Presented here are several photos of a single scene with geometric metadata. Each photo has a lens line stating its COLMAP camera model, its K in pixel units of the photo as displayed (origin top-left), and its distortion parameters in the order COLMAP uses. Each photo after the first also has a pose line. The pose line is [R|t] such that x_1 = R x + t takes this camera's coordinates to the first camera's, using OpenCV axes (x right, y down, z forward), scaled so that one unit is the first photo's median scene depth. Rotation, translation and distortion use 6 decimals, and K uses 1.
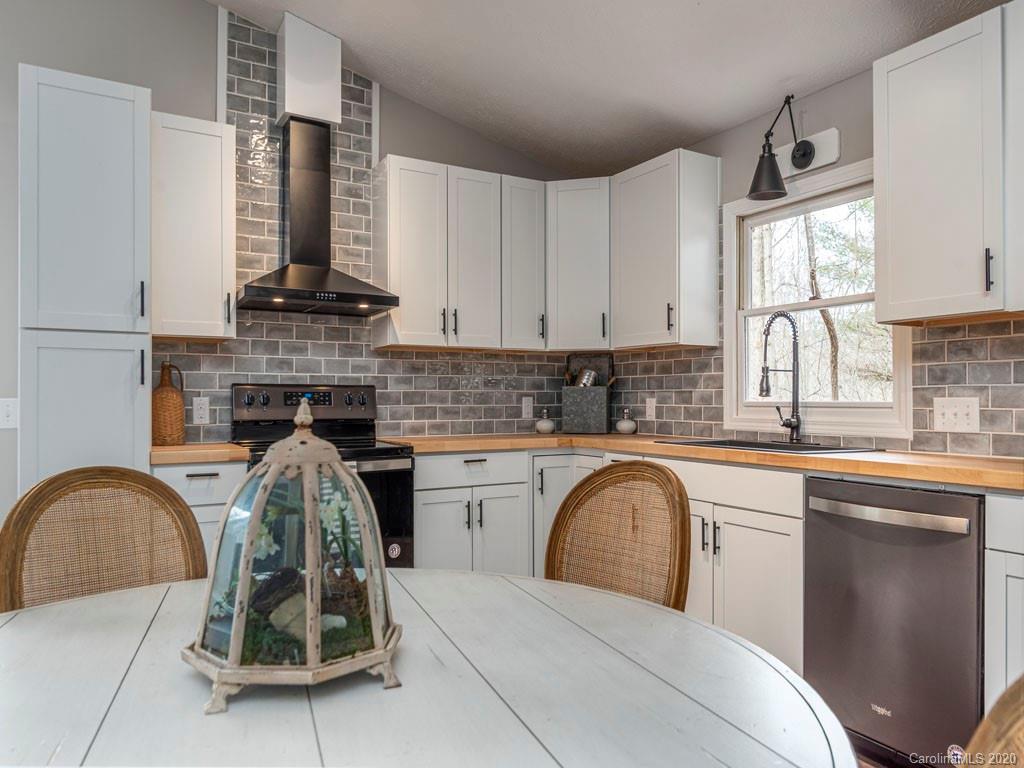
lens RADIAL K [[643.8, 0, 495.0], [0, 643.8, 396.8], [0, 0, 1]] dist [-0.003737, 0.000534]
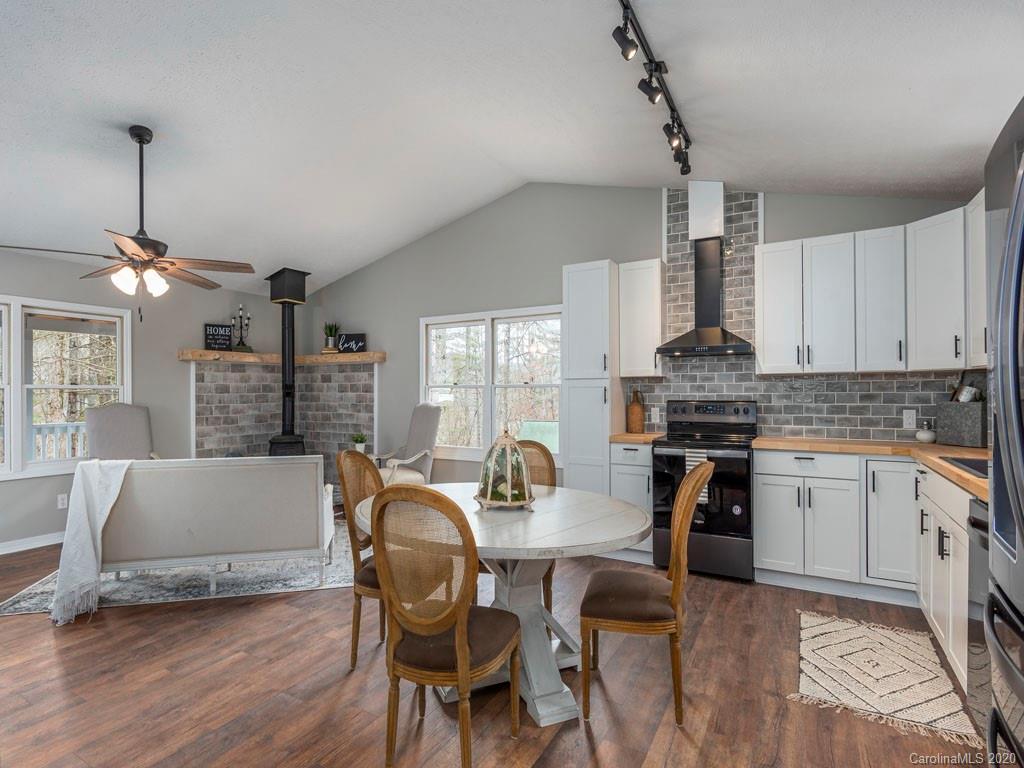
lens RADIAL K [[528.3, 0, 515.1], [0, 528.3, 393.7], [0, 0, 1]] dist [-0.006721, -0.001199]
pose [[0.518436, -0.001417, -0.855115, 0.591574], [0.007642, 0.999966, 0.002976, -0.044697], [0.855082, -0.008077, 0.518430, -0.105442]]
